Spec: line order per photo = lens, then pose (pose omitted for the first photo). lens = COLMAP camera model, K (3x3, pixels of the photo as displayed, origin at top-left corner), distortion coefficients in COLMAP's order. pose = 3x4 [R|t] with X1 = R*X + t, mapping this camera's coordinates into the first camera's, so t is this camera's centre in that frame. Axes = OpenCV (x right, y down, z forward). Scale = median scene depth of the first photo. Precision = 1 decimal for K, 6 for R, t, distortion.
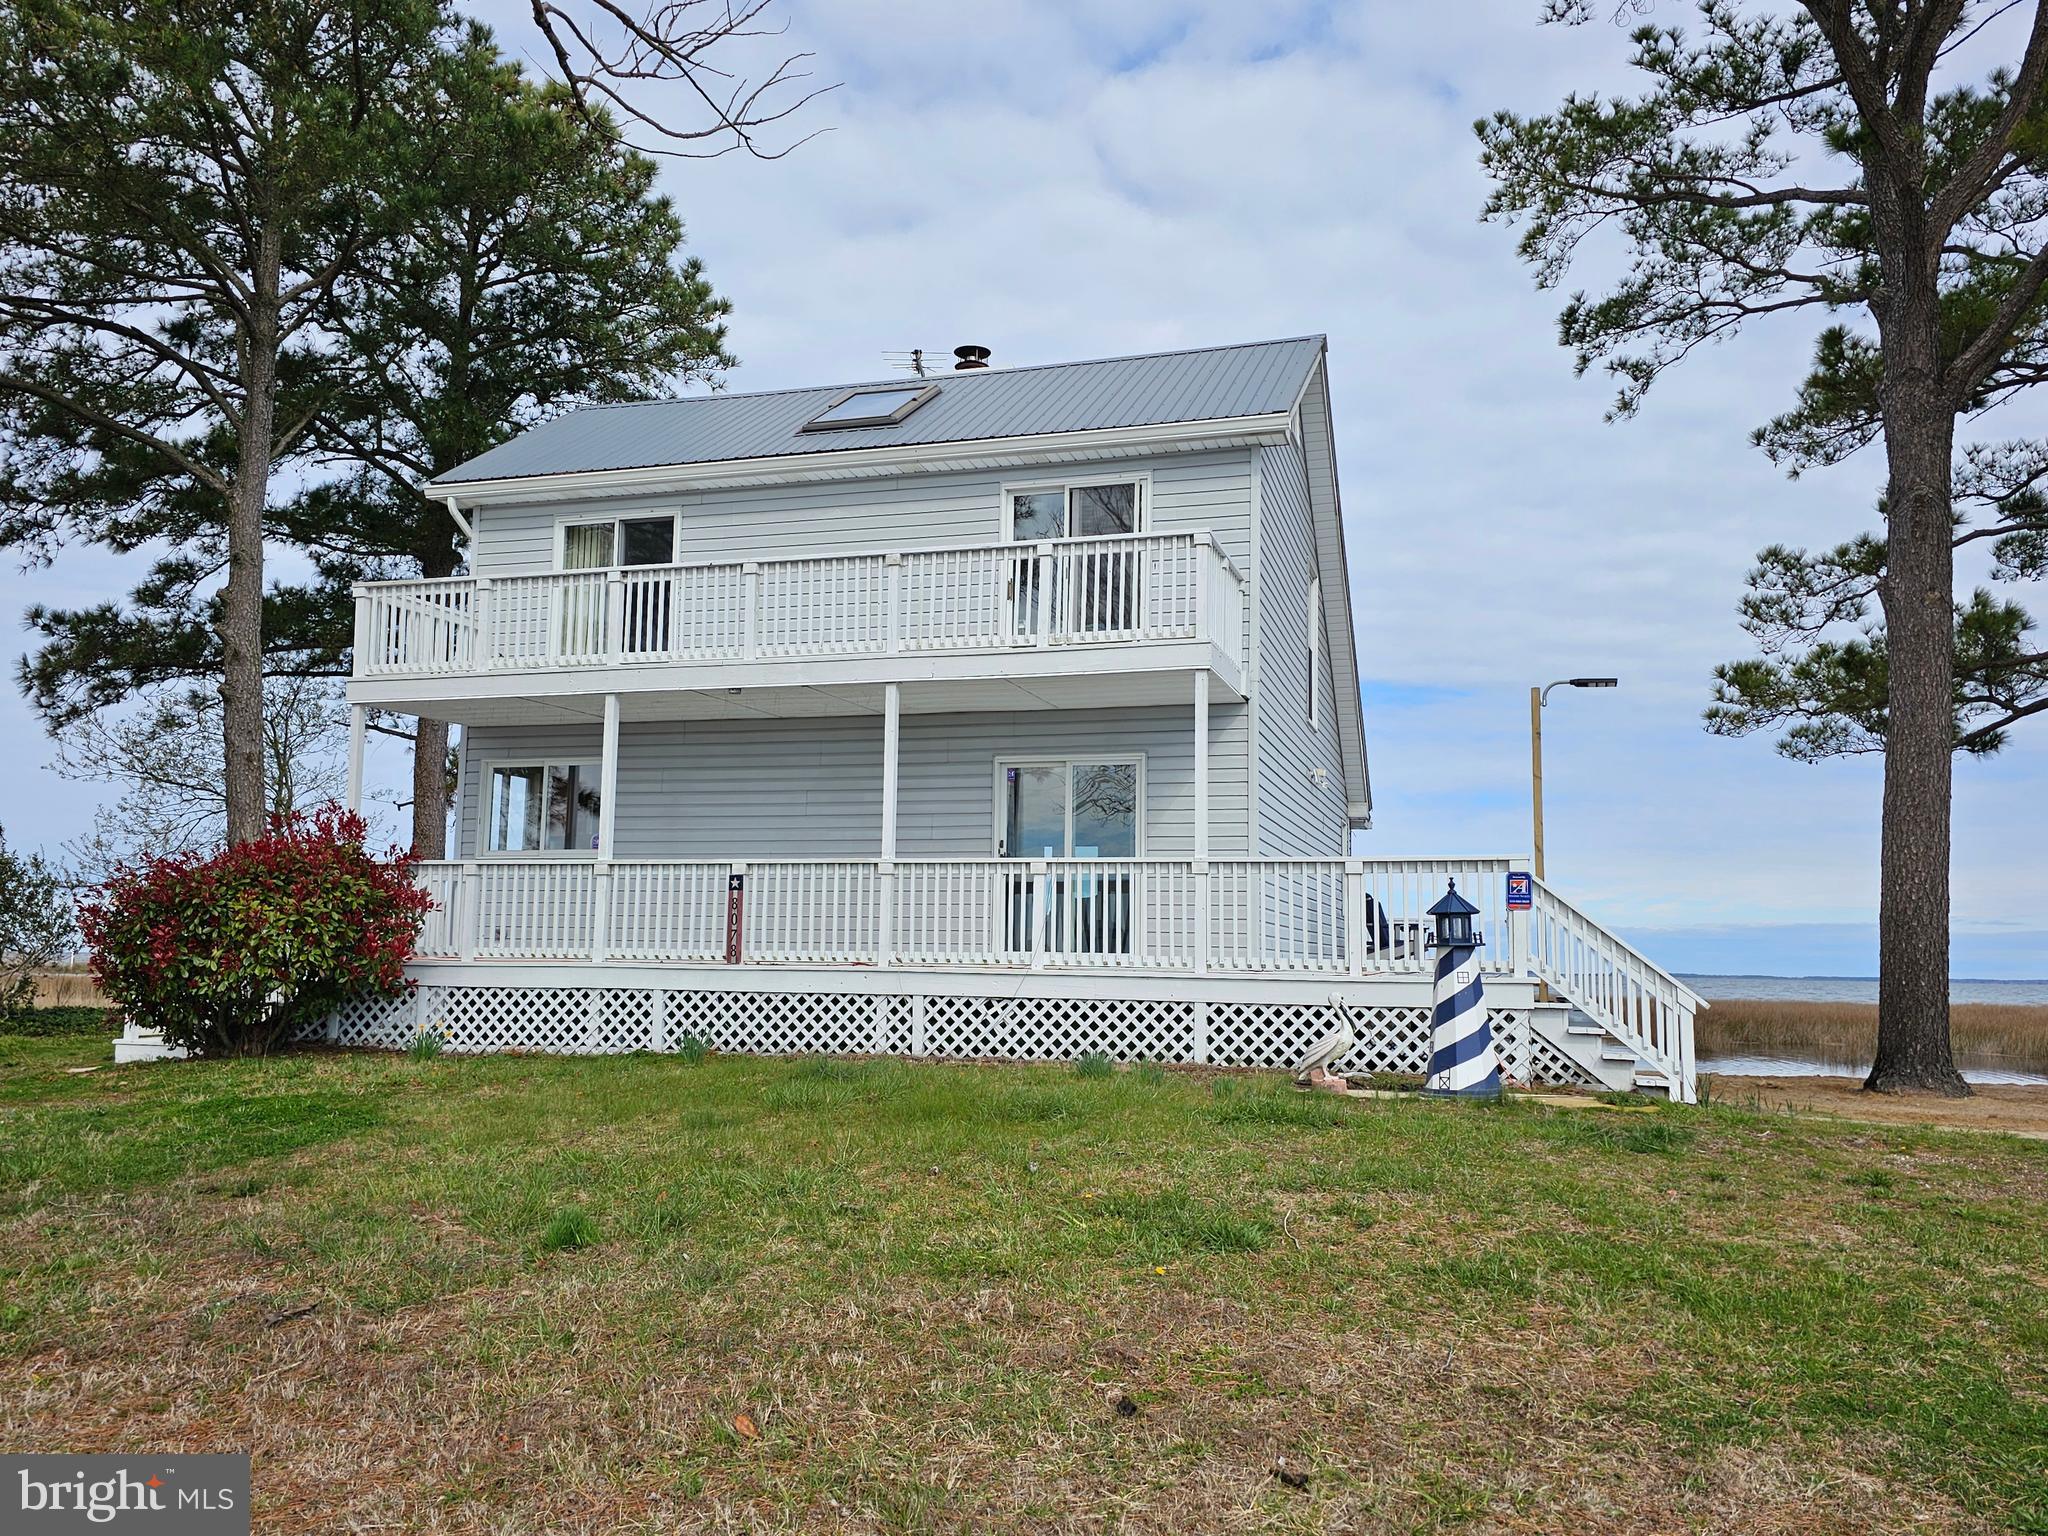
lens RADIAL K [[1532.8, 0, 1048.3], [0, 1532.8, 800.1], [0, 0, 1]] dist [0.063012, -0.054784]
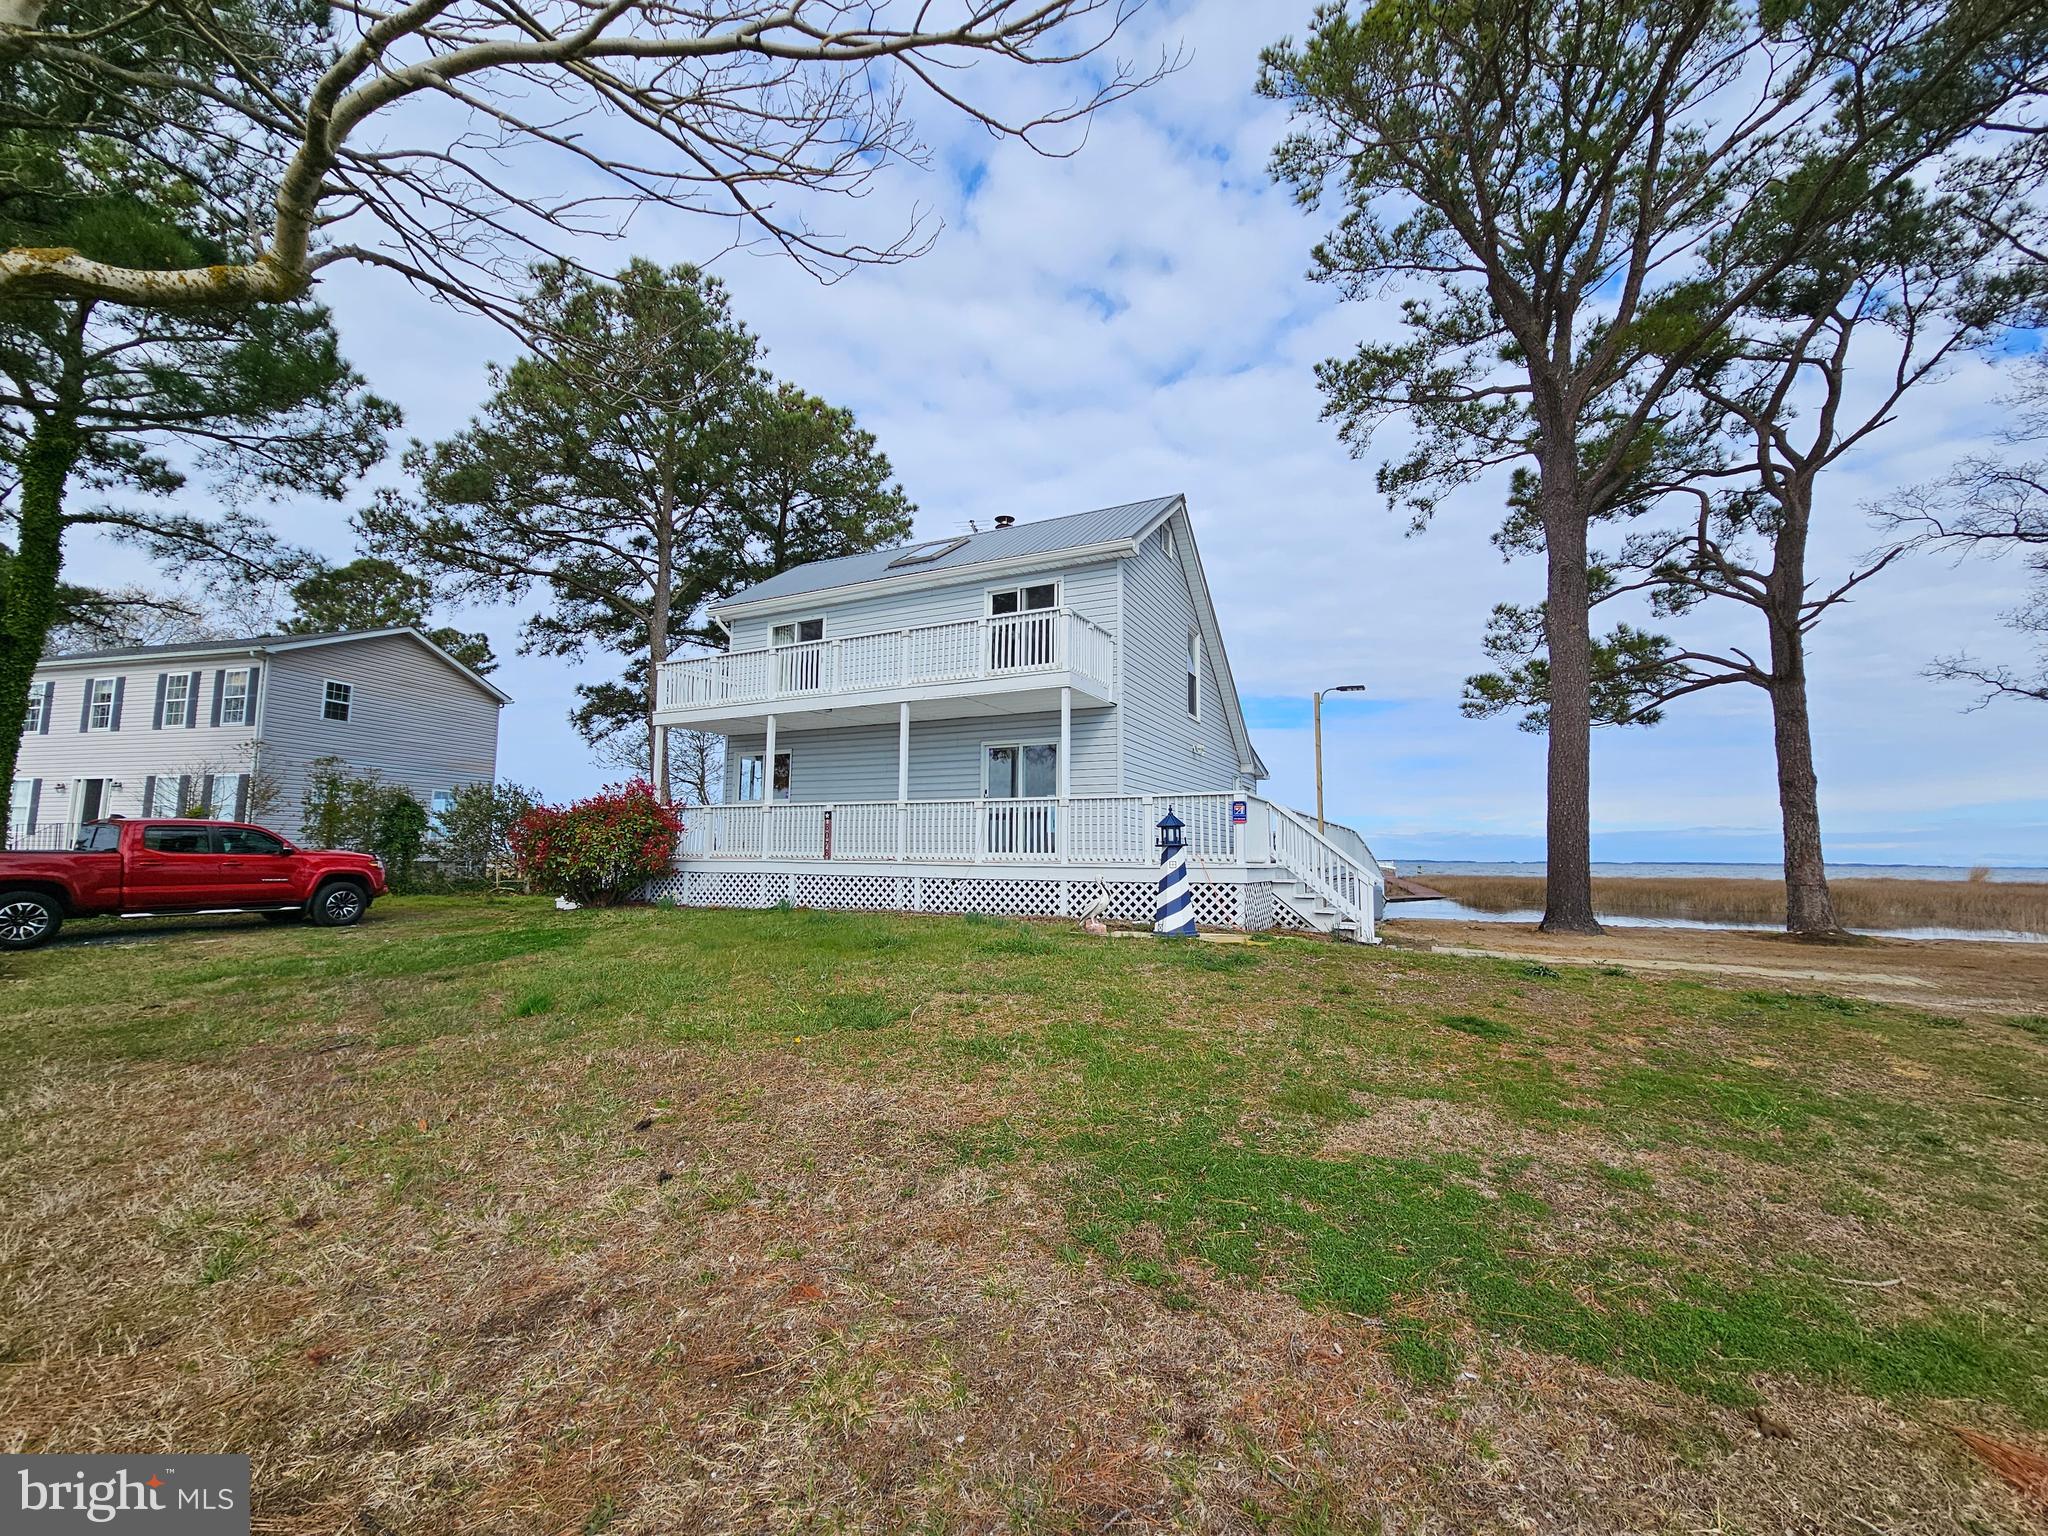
lens RADIAL K [[833.3, 0, 1029.1], [0, 833.3, 778.9], [0, 0, 1]] dist [-0.005265, 0.001286]
pose [[0.985846, -0.023013, -0.166066, 0.160905], [0.024656, 0.999665, 0.007840, 0.006716], [0.165830, -0.011823, 0.986084, 0.051014]]
